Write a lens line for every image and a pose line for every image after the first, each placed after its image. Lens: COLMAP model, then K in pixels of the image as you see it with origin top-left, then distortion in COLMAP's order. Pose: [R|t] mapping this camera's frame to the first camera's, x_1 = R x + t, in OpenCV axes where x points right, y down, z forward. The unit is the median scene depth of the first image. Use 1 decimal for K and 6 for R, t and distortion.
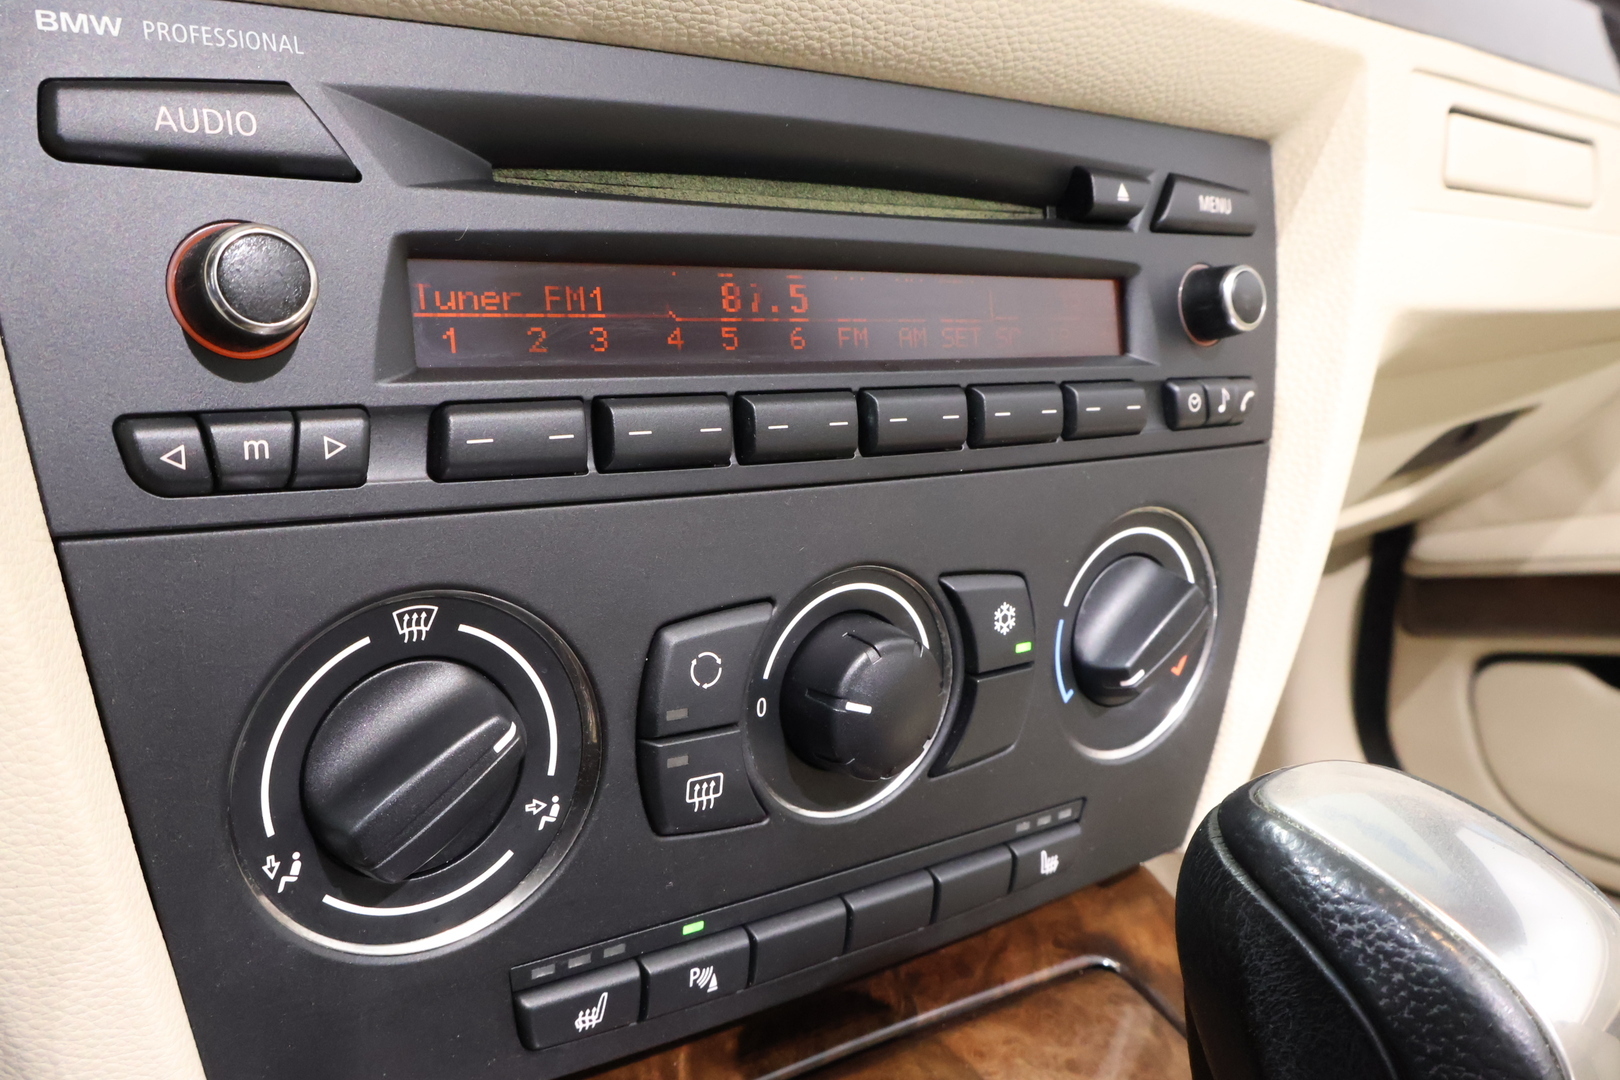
lens RADIAL K [[1373.2, 0, 812.4], [0, 1373.2, 541.8], [0, 0, 1]] dist [0.002927, 0.003062]
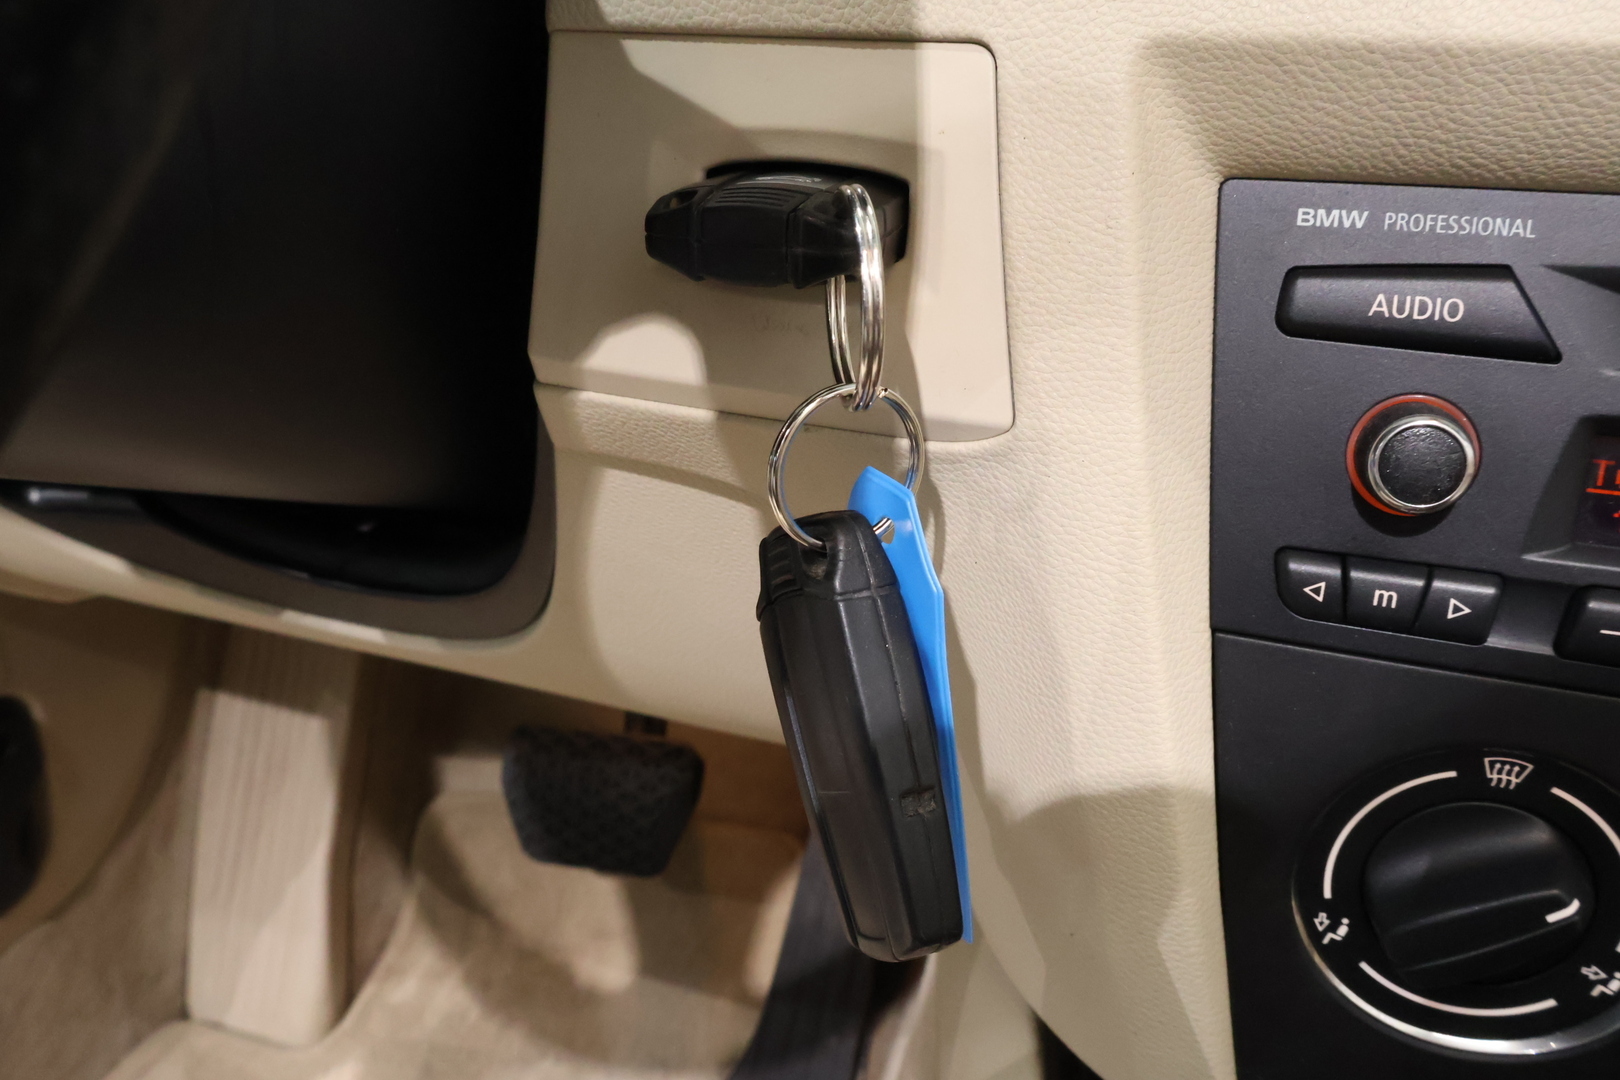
lens RADIAL K [[1373.2, 0, 812.4], [0, 1373.2, 539.1], [0, 0, 1]] dist [0.002927, 0.003062]
pose [[0.584399, 0.277963, -0.762374, 0.166033], [-0.160136, 0.960531, 0.227459, -0.290923], [0.795509, -0.010843, 0.605845, -0.059780]]
